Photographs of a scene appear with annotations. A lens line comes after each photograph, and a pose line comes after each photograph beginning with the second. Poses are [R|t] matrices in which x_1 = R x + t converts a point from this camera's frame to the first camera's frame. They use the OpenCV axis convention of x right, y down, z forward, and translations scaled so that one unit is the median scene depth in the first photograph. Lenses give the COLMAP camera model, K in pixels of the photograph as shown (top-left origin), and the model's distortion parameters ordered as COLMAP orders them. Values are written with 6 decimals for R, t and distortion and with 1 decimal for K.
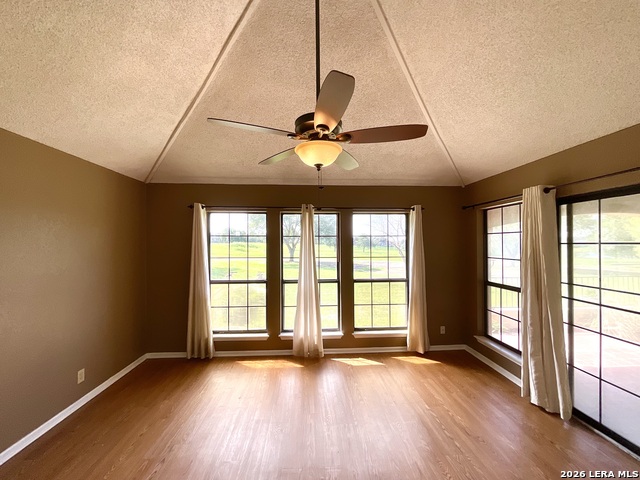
lens RADIAL K [[259.2, 0, 320.0], [0, 259.2, 240.0], [0, 0, 1]] dist [-0.000053, 0.000339]
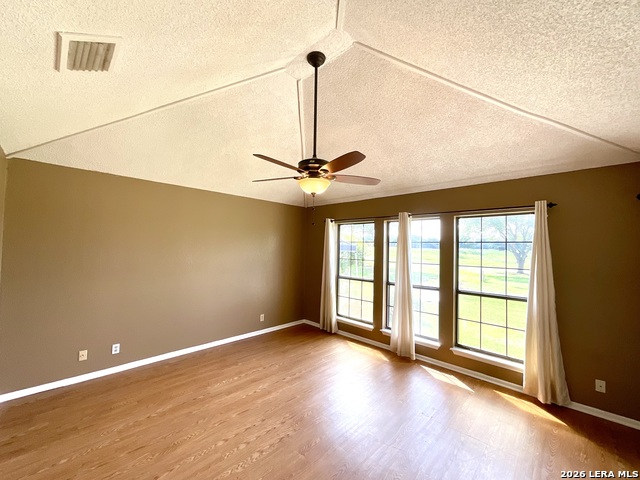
lens RADIAL K [[259.2, 0, 320.0], [0, 259.2, 240.0], [0, 0, 1]] dist [-0.000053, 0.000339]
pose [[0.676977, -0.005258, -0.735985, 0.502099], [-0.011965, 0.999764, -0.018148, -0.001137], [0.735907, 0.021092, 0.676754, 0.028807]]
